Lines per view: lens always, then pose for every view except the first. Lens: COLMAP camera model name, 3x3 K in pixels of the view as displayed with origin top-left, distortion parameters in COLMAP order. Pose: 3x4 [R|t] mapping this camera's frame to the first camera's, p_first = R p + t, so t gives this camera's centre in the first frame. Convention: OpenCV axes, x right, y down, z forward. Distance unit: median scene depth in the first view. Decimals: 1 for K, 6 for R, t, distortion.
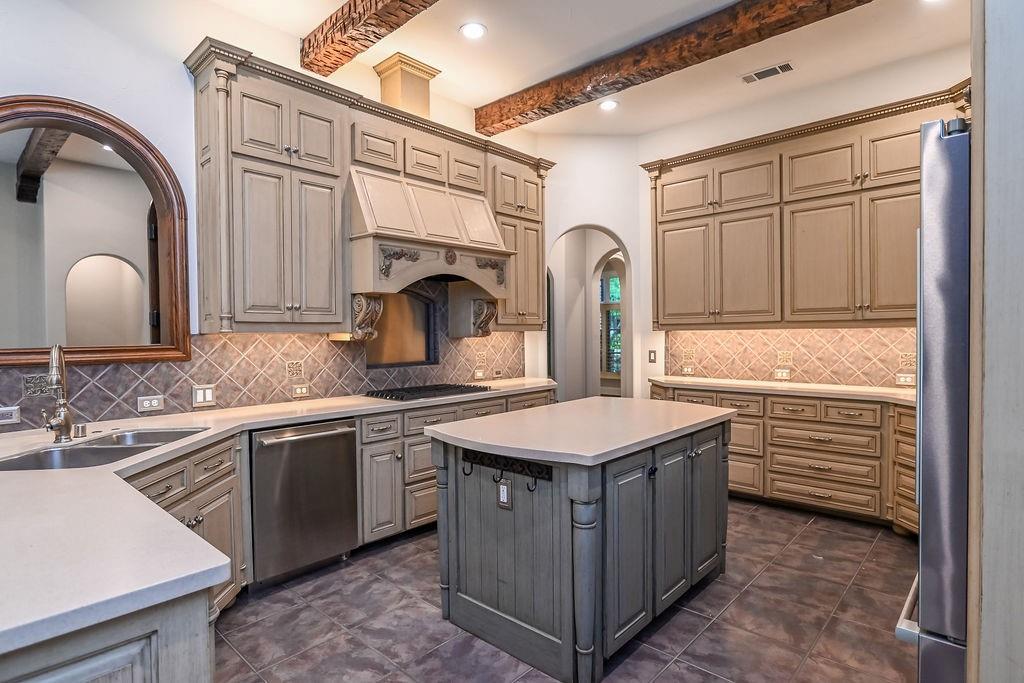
lens RADIAL K [[525.4, 0, 509.4], [0, 525.4, 338.2], [0, 0, 1]] dist [-0.012010, 0.002557]
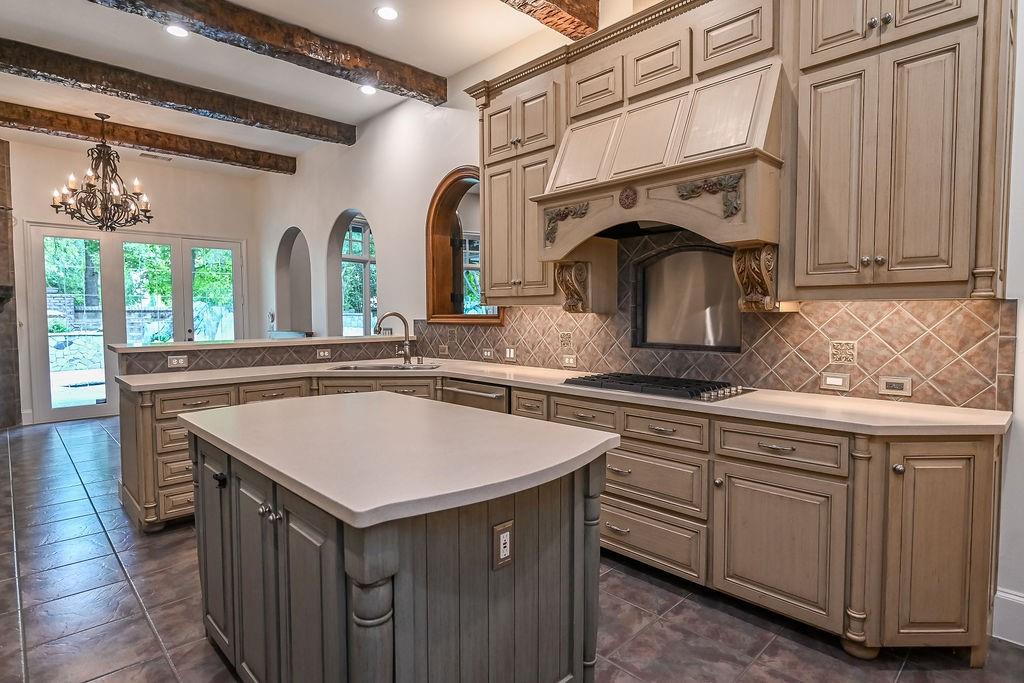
lens RADIAL K [[525.4, 0, 507.1], [0, 525.4, 342.3], [0, 0, 1]] dist [-0.012010, 0.002557]
pose [[-0.036888, 0.068070, -0.996998, 0.616366], [-0.005780, 0.997646, 0.068328, -0.007166], [0.999303, 0.008283, -0.036407, 0.869098]]
